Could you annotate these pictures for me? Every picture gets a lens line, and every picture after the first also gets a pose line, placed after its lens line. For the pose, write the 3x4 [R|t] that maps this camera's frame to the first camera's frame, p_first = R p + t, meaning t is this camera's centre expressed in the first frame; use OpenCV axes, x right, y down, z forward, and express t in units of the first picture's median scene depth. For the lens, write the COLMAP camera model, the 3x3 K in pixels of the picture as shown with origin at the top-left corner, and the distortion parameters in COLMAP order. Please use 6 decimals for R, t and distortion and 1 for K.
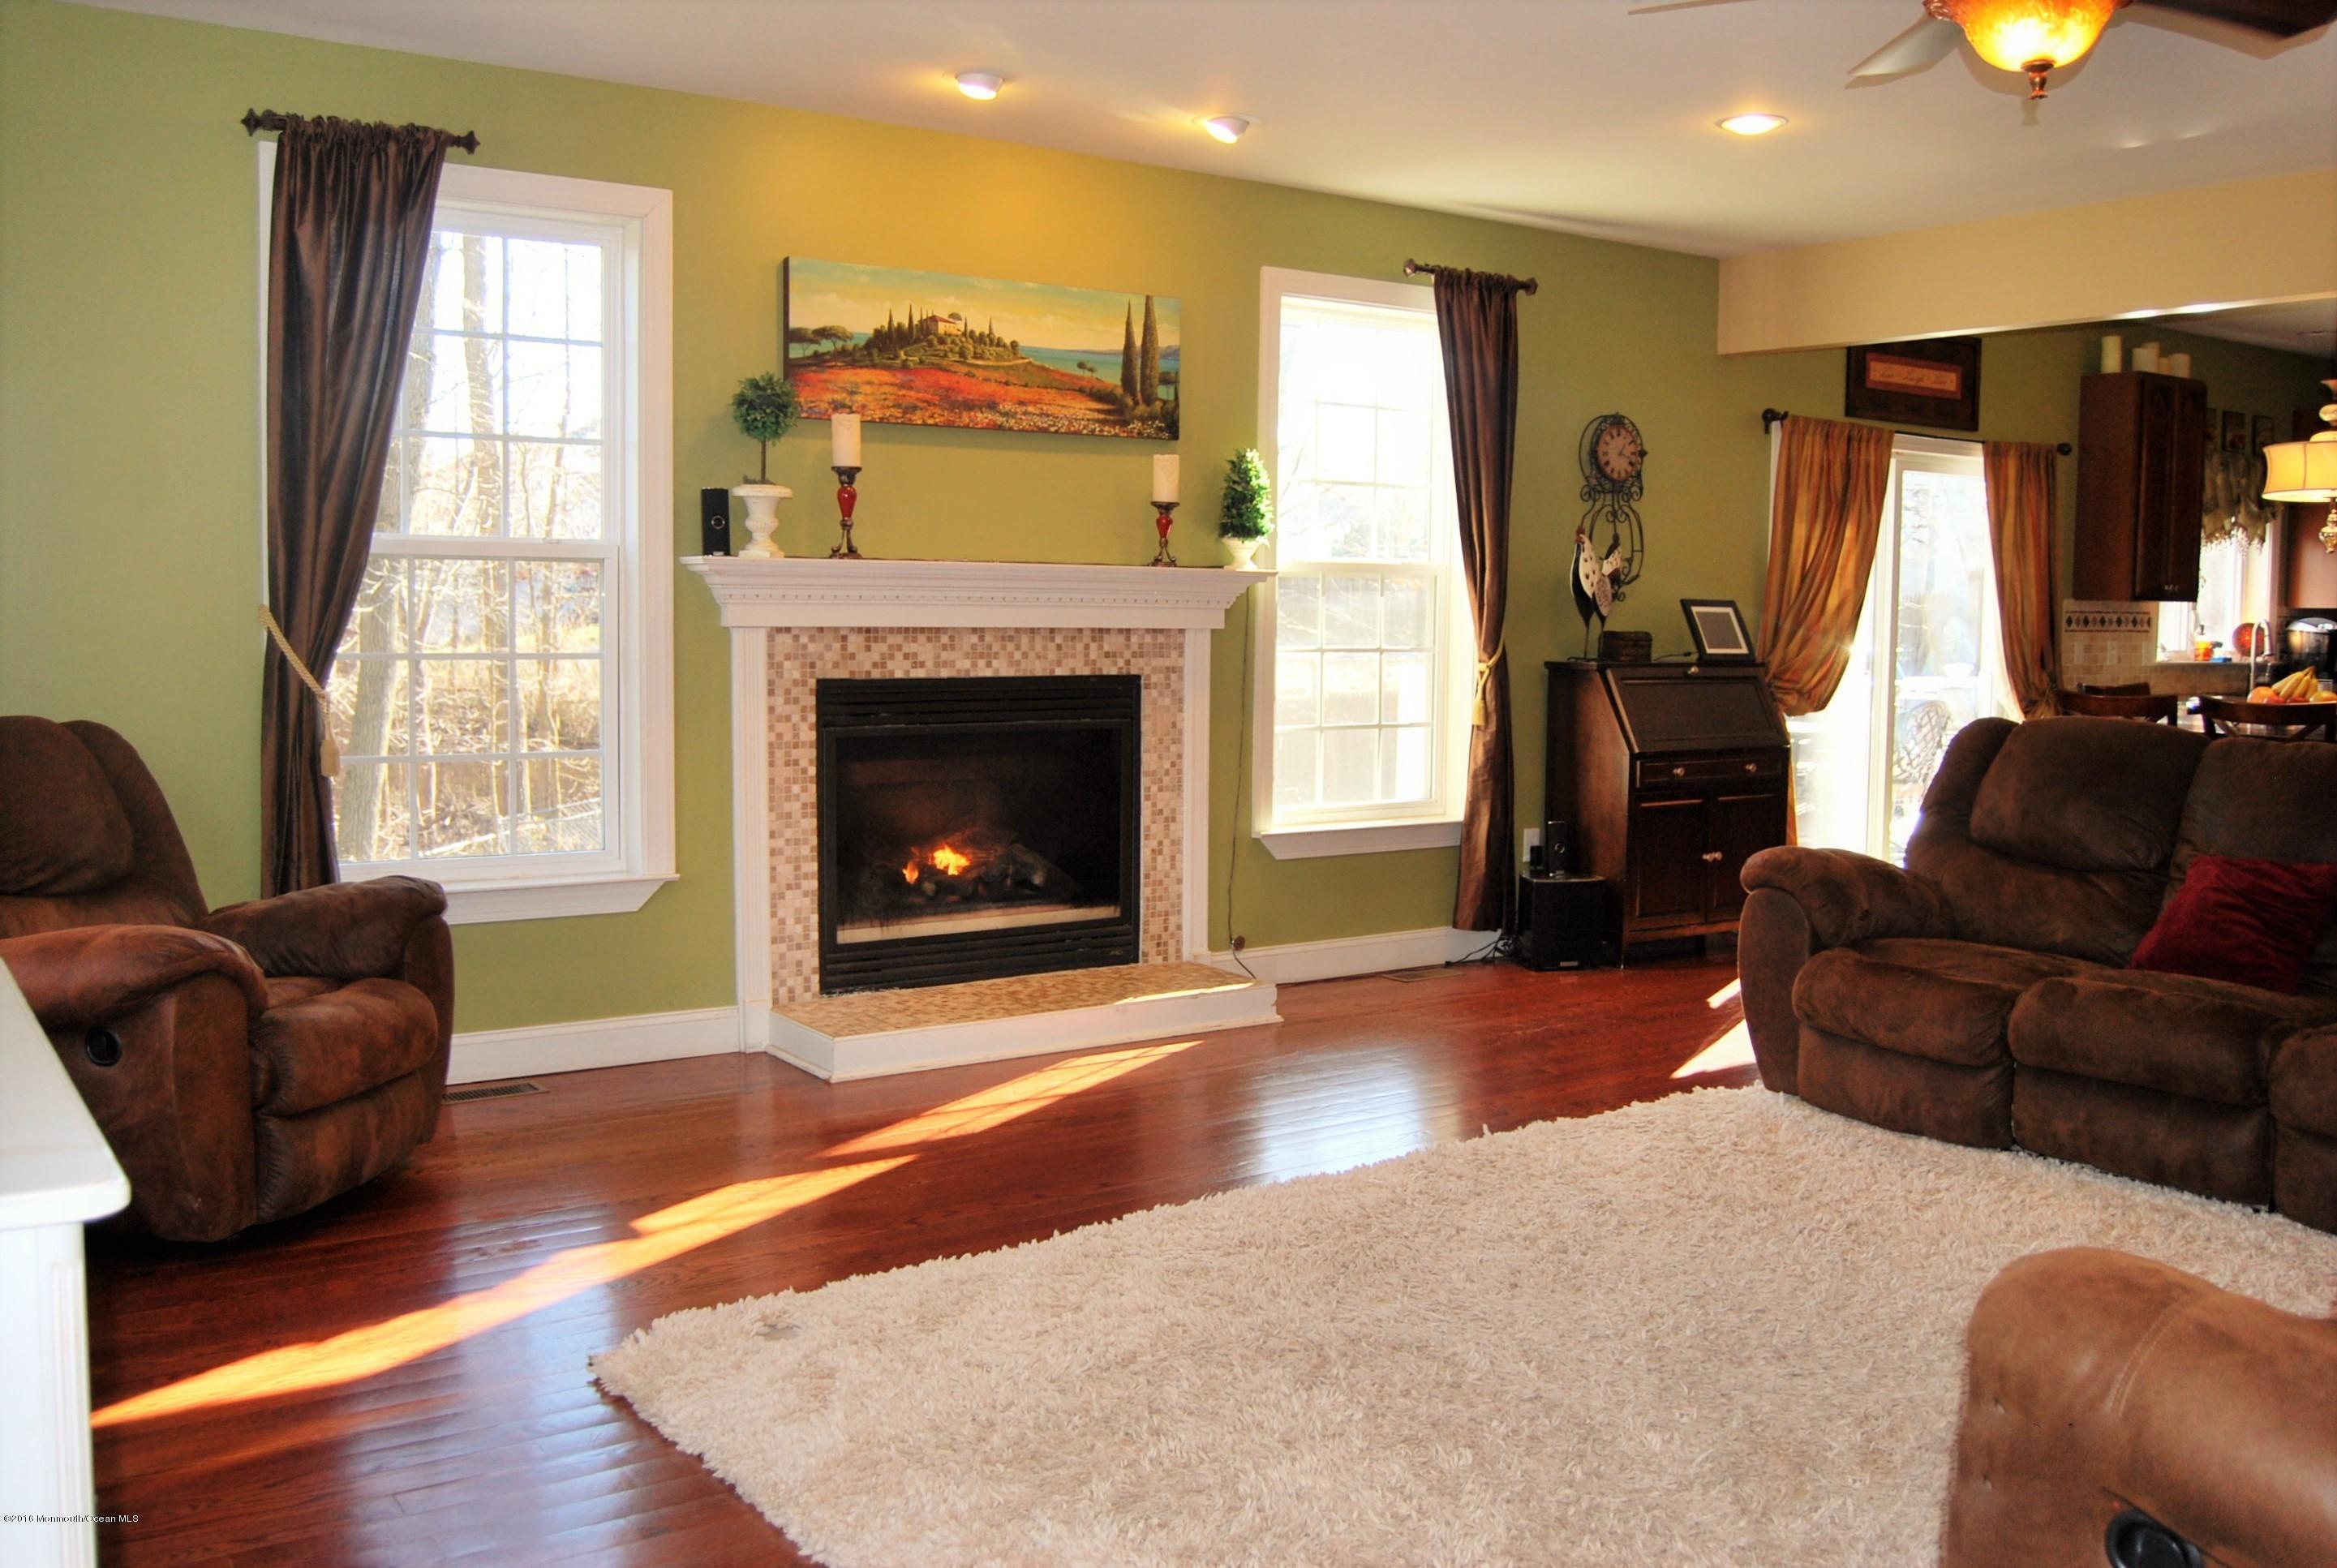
lens RADIAL K [[2034.2, 0, 1170.6], [0, 2034.2, 786.8], [0, 0, 1]] dist [-0.082992, 0.021330]
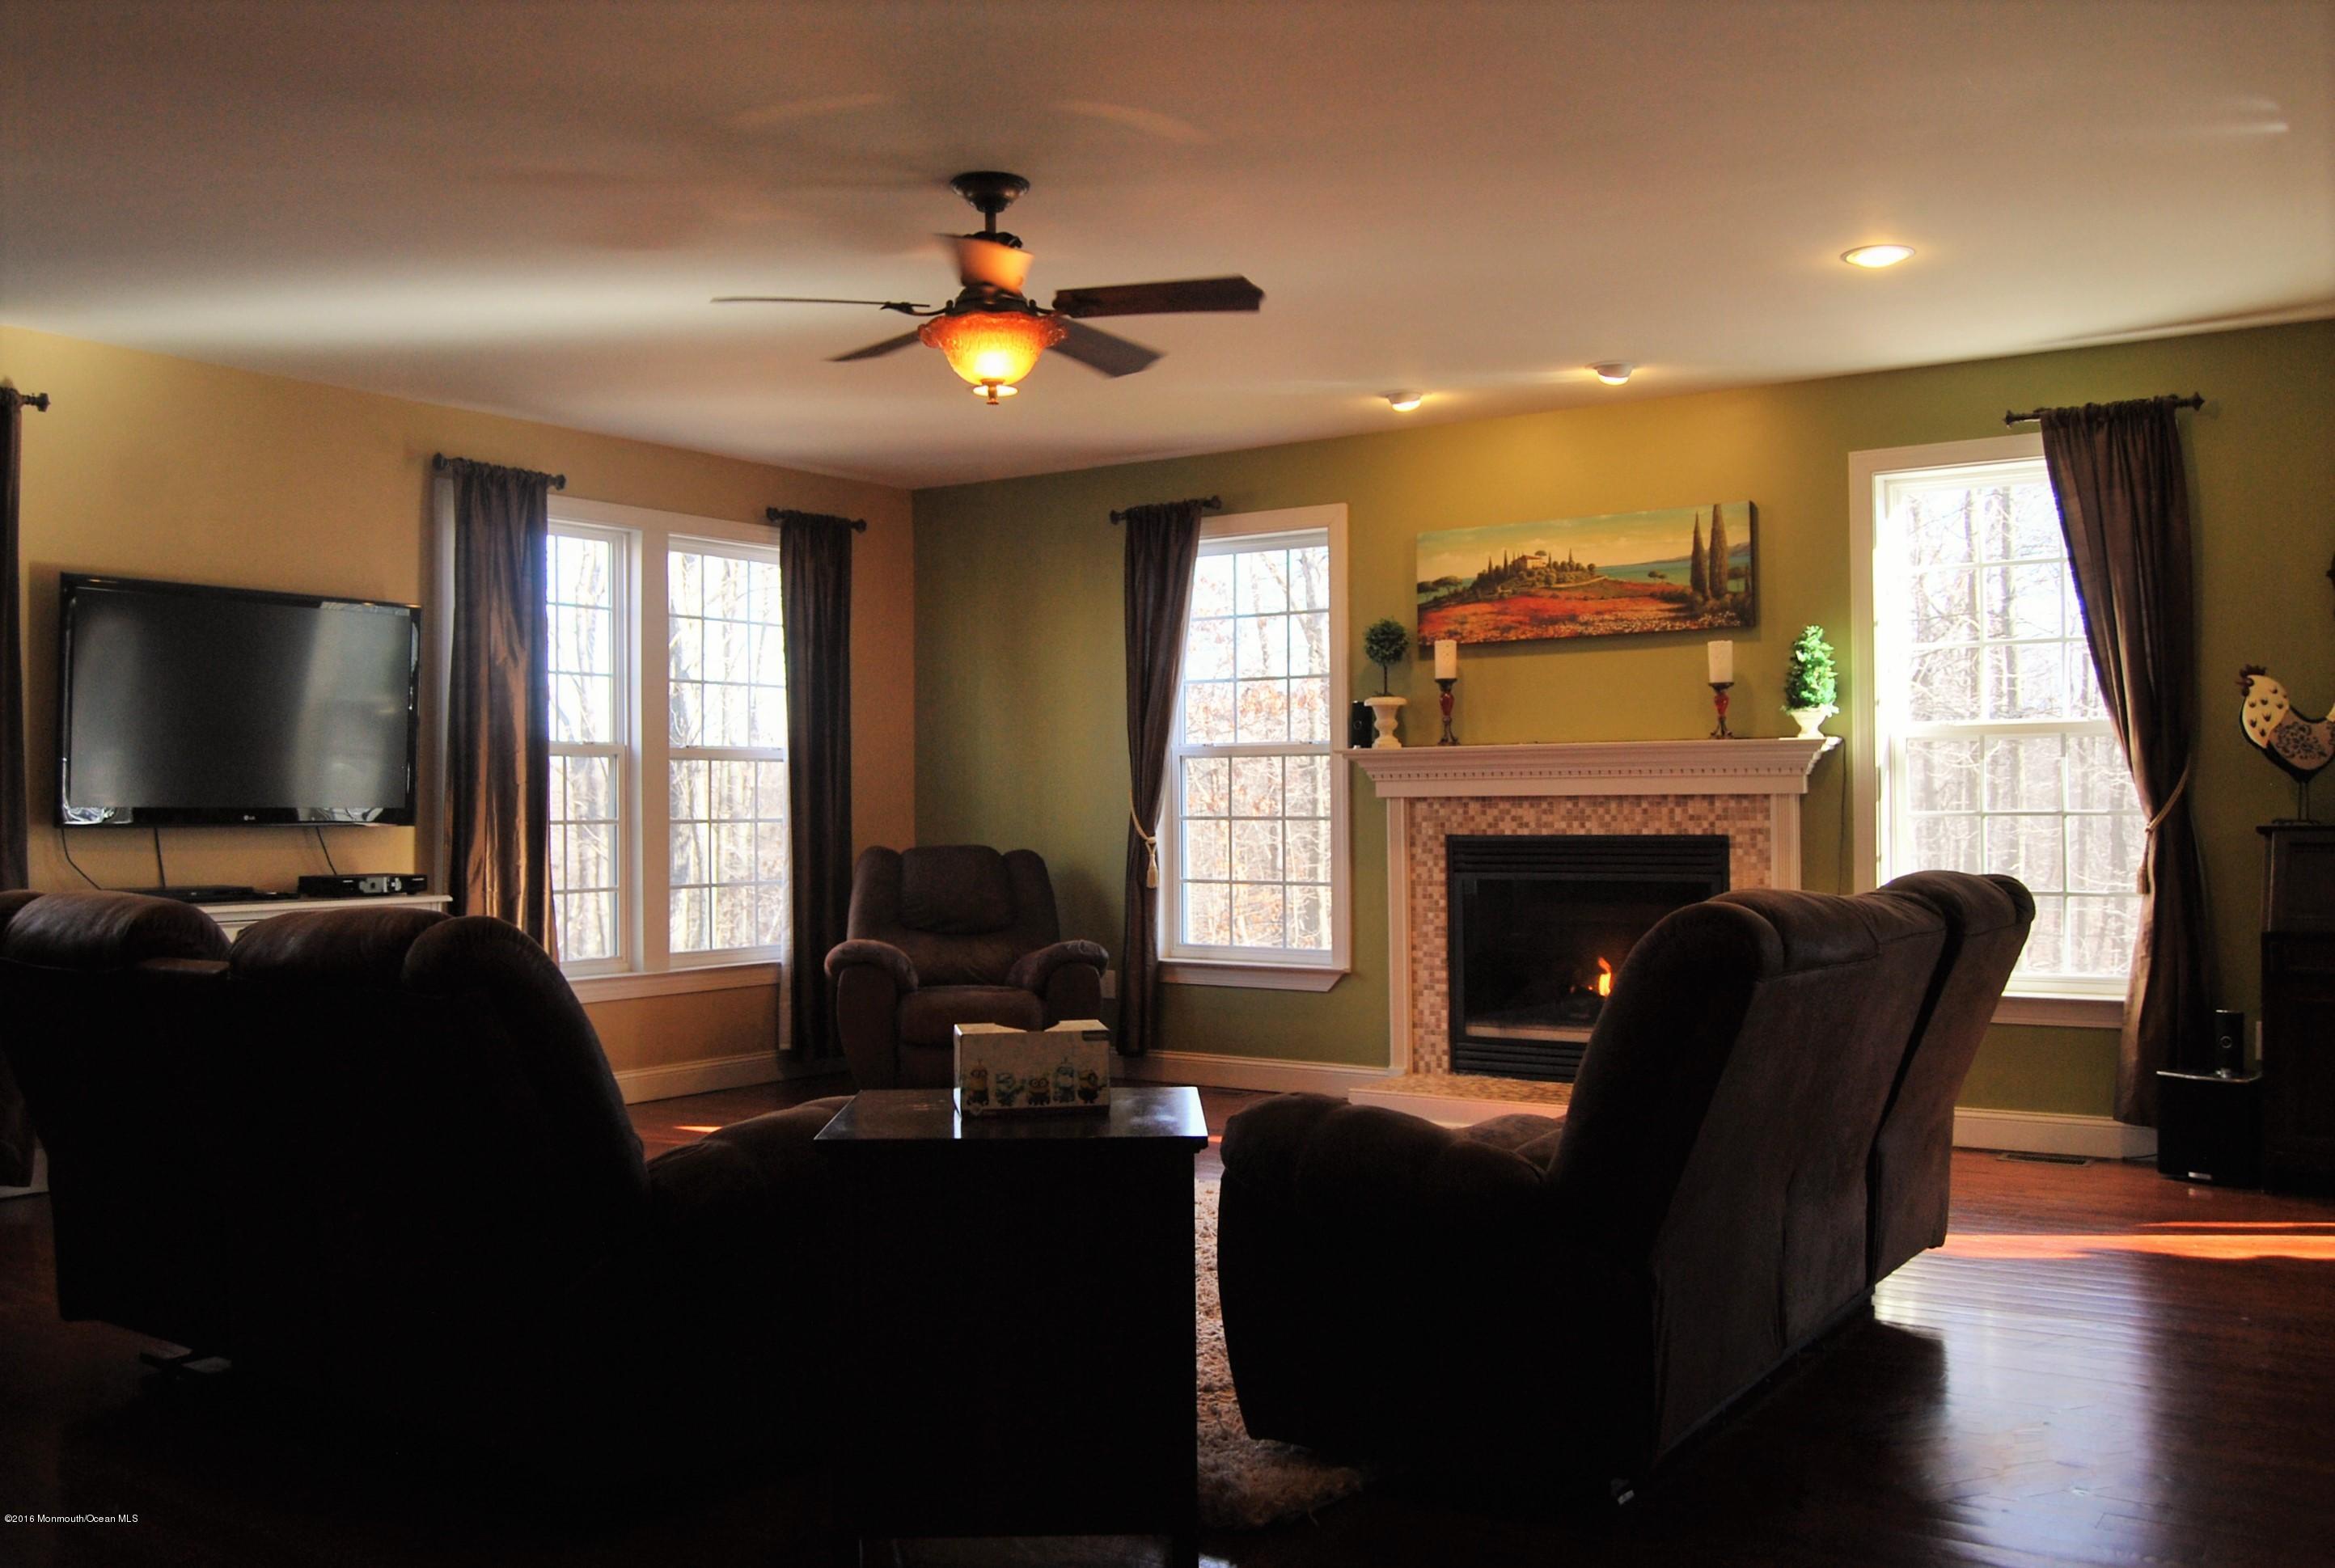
lens RADIAL K [[2032.2, 0, 1168.1], [0, 2032.2, 771.4], [0, 0, 1]] dist [-0.082992, 0.021330]
pose [[0.344926, -0.028105, -0.938209, 0.957605], [-0.069420, 0.996050, -0.055360, -0.007156], [0.936059, 0.084226, 0.341612, 0.334099]]
